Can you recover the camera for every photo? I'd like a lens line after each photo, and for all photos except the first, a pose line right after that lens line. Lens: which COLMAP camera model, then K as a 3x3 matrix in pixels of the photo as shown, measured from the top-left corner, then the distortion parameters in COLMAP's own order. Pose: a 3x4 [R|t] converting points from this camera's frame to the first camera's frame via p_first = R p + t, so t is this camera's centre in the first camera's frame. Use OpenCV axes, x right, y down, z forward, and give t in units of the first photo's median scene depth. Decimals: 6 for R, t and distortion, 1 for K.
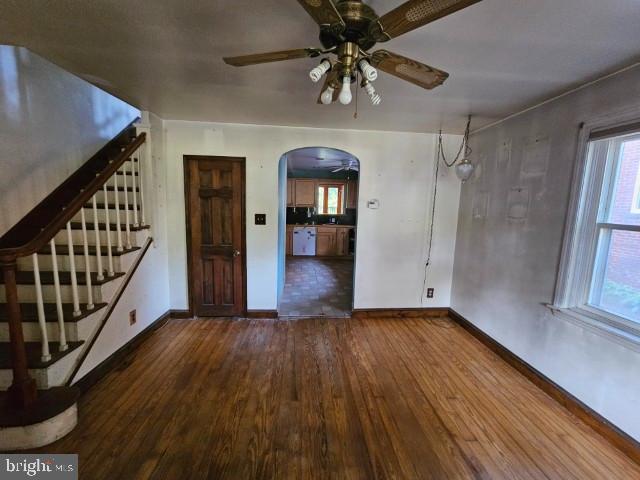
lens RADIAL K [[269.0, 0, 320.0], [0, 269.0, 240.0], [0, 0, 1]] dist [0.000634, 0.000111]
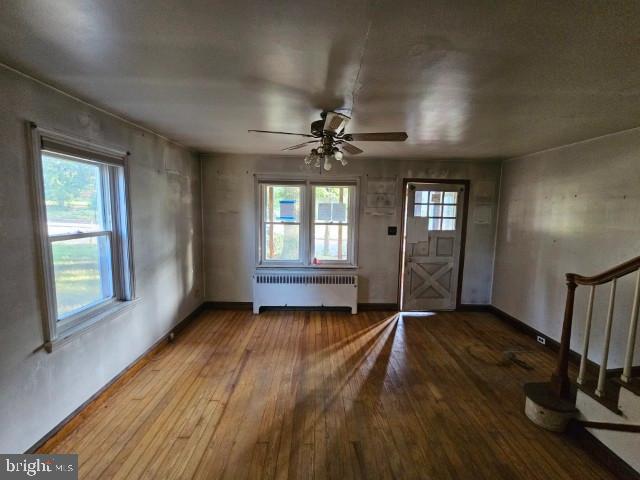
lens RADIAL K [[269.0, 0, 320.0], [0, 269.0, 240.0], [0, 0, 1]] dist [0.000634, 0.000111]
pose [[-0.997696, -0.053121, 0.042198, 0.030080], [-0.041192, 0.968553, 0.245372, -0.319309], [-0.053906, 0.243068, -0.968510, 1.825950]]
